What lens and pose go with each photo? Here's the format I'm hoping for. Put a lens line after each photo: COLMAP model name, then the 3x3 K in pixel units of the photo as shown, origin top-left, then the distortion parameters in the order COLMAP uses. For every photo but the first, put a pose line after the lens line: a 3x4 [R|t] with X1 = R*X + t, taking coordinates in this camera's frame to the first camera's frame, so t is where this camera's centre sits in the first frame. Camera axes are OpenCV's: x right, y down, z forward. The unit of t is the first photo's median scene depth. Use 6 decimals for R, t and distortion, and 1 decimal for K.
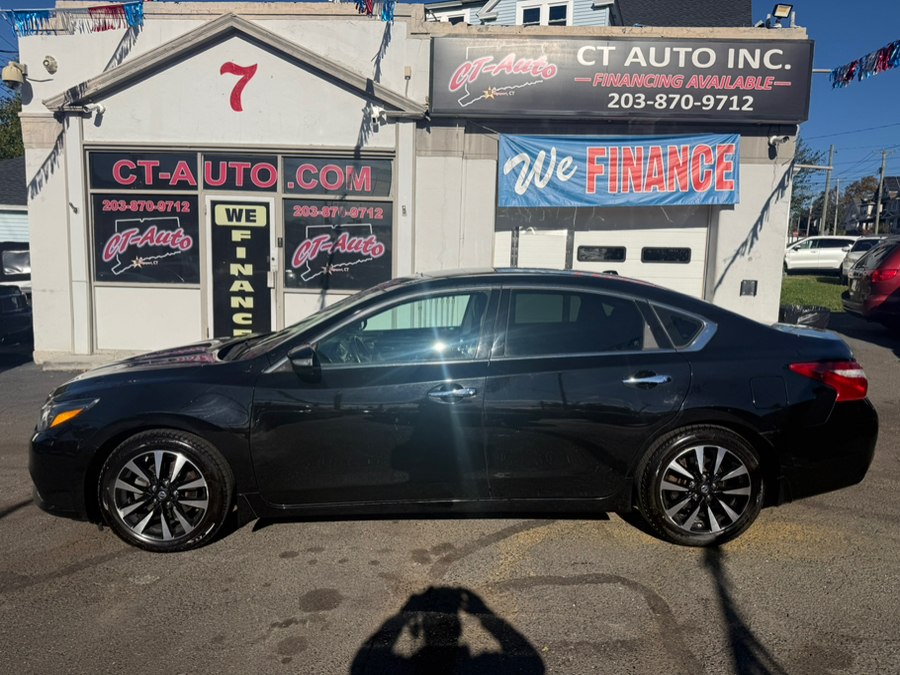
lens RADIAL K [[653.8, 0, 451.8], [0, 653.8, 340.4], [0, 0, 1]] dist [0.007026, -0.003341]
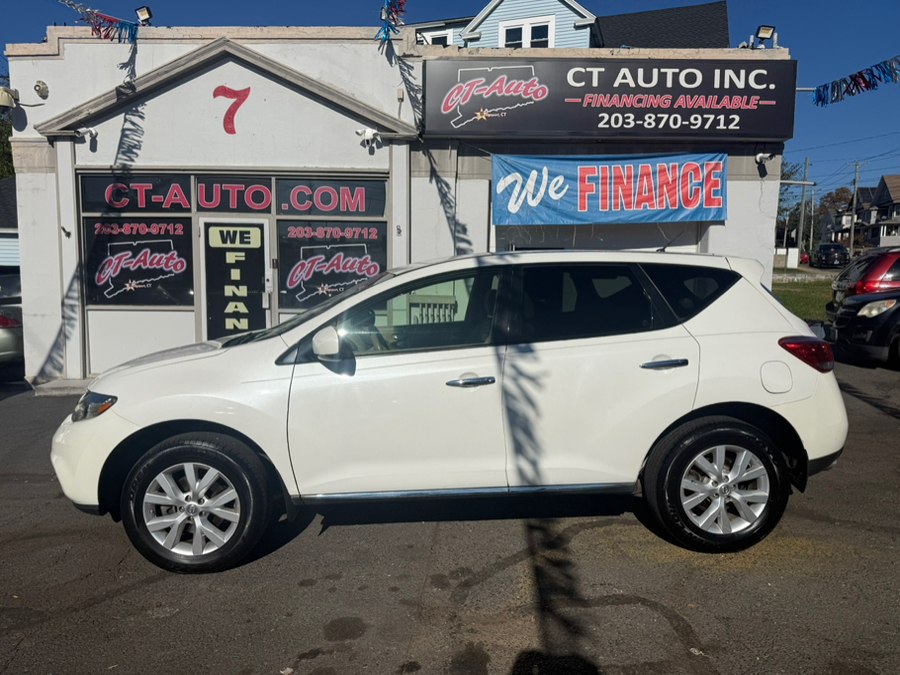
lens RADIAL K [[653.4, 0, 449.1], [0, 653.4, 339.7], [0, 0, 1]] dist [0.010182, -0.008072]
pose [[0.999607, -0.016232, 0.022871, -0.020958], [0.016736, 0.999618, -0.022016, -0.006997], [-0.022505, 0.022390, 0.999496, -0.003638]]
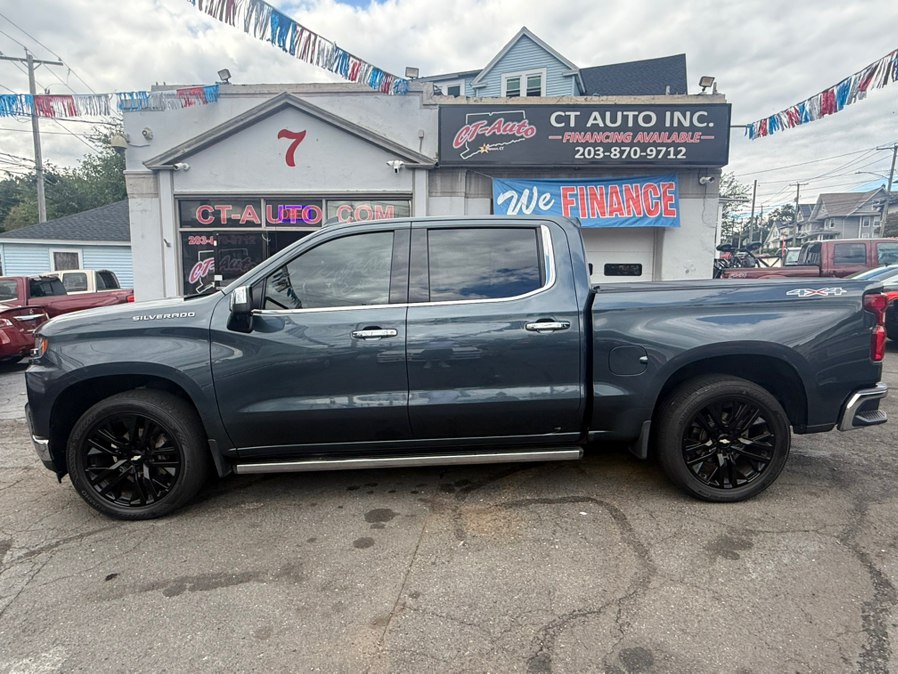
lens RADIAL K [[533.1, 0, 452.2], [0, 533.1, 336.4], [0, 0, 1]] dist [-0.000035, 0.001283]
pose [[0.999798, -0.020092, -0.000901, -0.012602], [0.020078, 0.999705, -0.013685, 0.009804], [0.001176, 0.013664, 0.999906, -0.058736]]
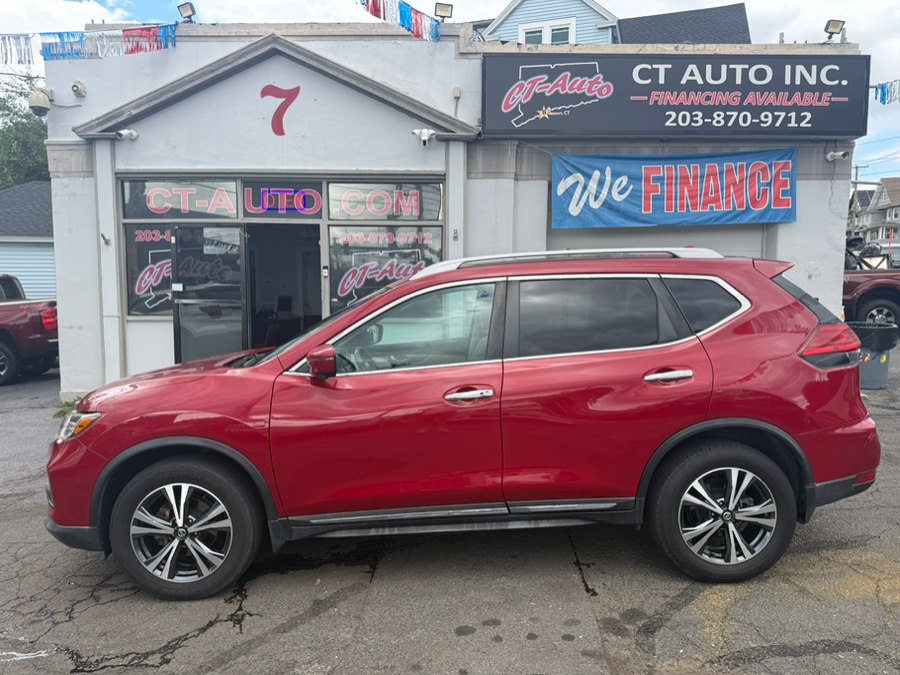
lens RADIAL K [[652.1, 0, 450.5], [0, 652.1, 337.9], [0, 0, 1]] dist [0.012294, -0.011999]
pose [[0.998937, -0.026638, 0.037626, -0.122023], [0.027902, 0.999050, -0.033481, -0.015212], [-0.036699, 0.034495, 0.998731, 0.046563]]
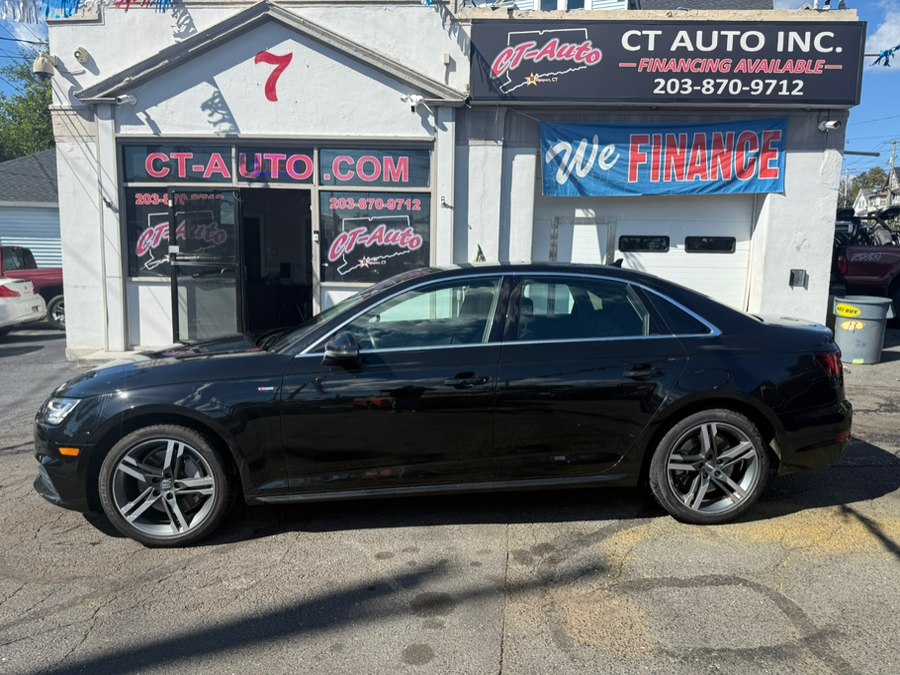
lens RADIAL K [[653.6, 0, 448.6], [0, 653.6, 340.8], [0, 0, 1]] dist [0.007588, -0.009585]
pose [[0.999951, -0.008141, -0.005599, -0.061724], [0.008181, 0.999941, 0.007205, 0.002976], [0.005540, -0.007251, 0.999958, 0.020573]]
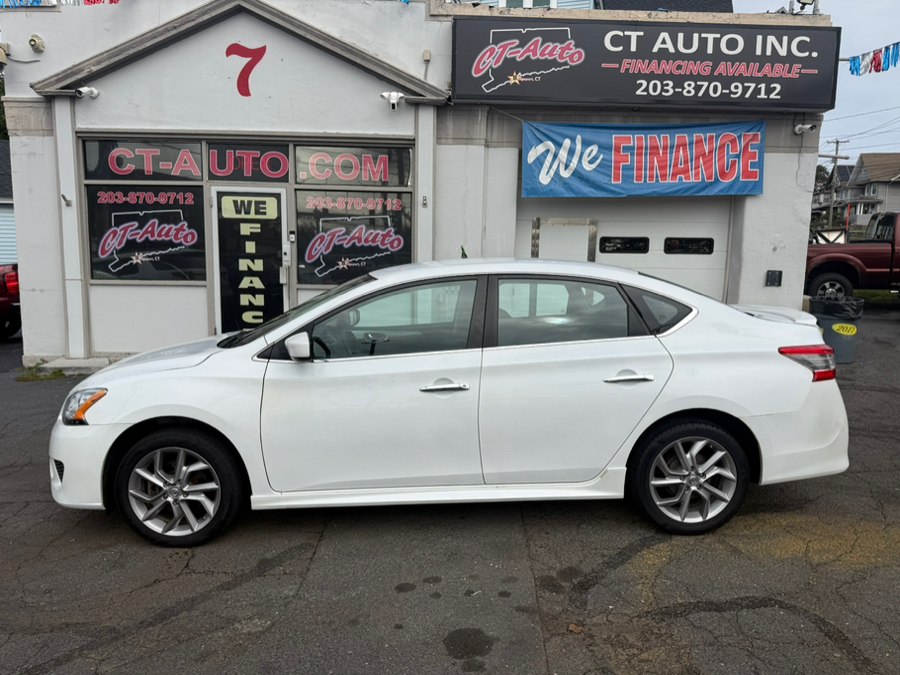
lens RADIAL K [[653.5, 0, 451.2], [0, 653.5, 337.9], [0, 0, 1]] dist [0.003120, -0.003712]
pose [[0.997812, -0.017558, 0.063741, -0.099544], [0.016769, 0.999776, 0.012888, -0.011242], [-0.063953, -0.011791, 0.997883, 0.043000]]
